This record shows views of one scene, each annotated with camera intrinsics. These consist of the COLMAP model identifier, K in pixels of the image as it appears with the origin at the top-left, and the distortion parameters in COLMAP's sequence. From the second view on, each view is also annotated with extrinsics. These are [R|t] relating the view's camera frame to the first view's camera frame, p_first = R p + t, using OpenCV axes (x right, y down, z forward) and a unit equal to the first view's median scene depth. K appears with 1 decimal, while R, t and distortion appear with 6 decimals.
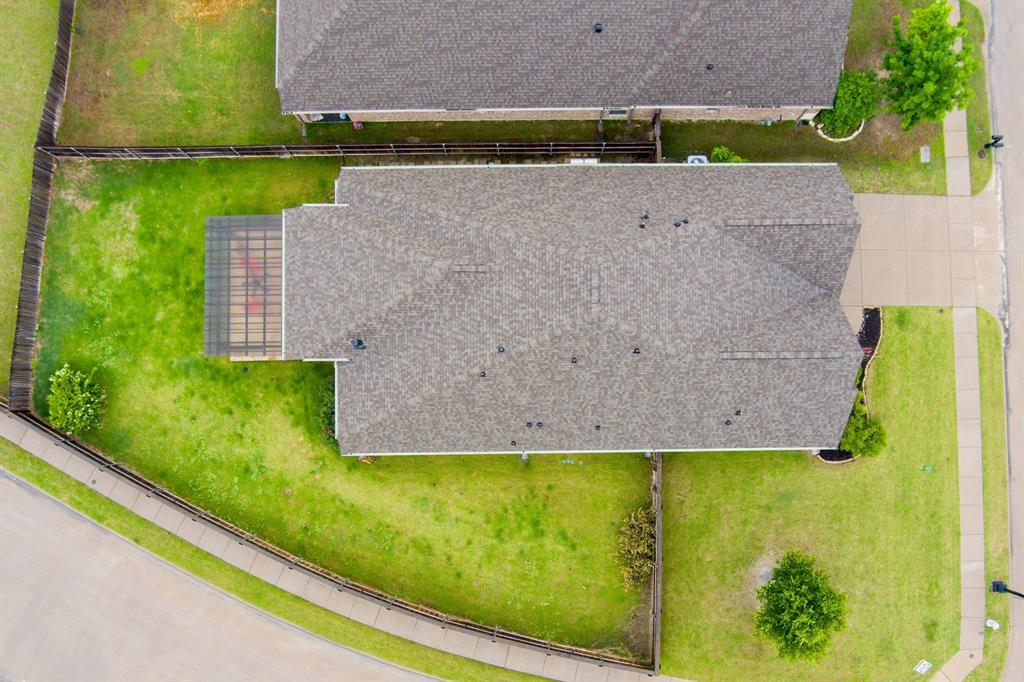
lens RADIAL K [[926.5, 0, 531.7], [0, 926.5, 341.6], [0, 0, 1]] dist [-0.058537, -0.006545]
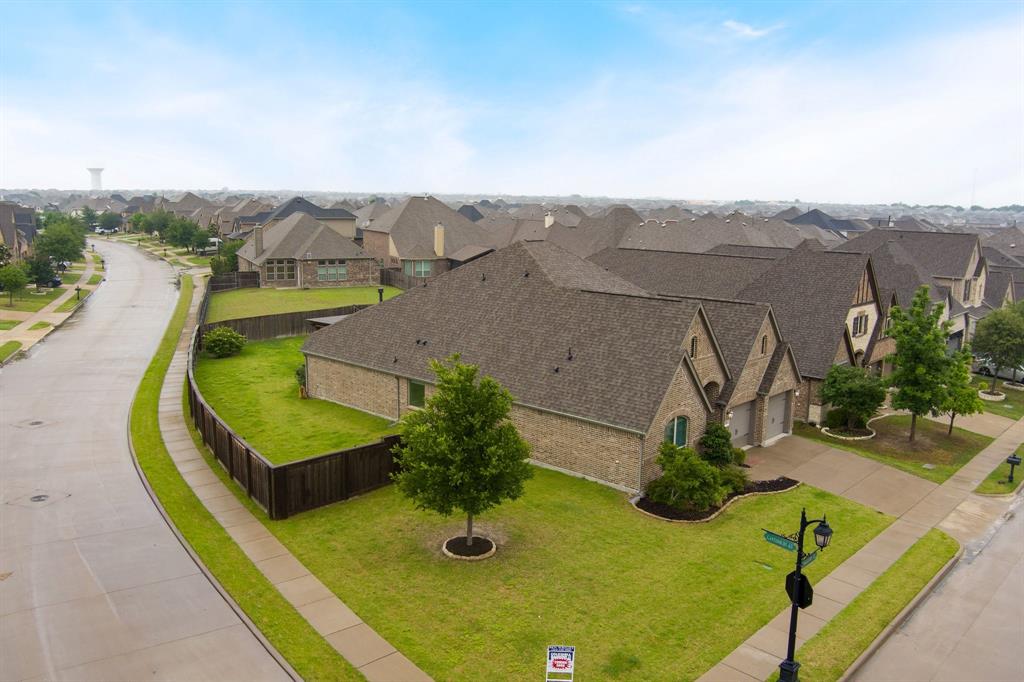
lens RADIAL K [[808.7, 0, 512.0], [0, 808.7, 341.0], [0, 0, 1]] dist [-0.060735, 0.000715]
pose [[0.730404, 0.125306, -0.671423, 0.671383], [-0.682026, 0.186718, -0.707091, 0.640645], [0.036764, 0.974390, 0.221841, 0.720908]]
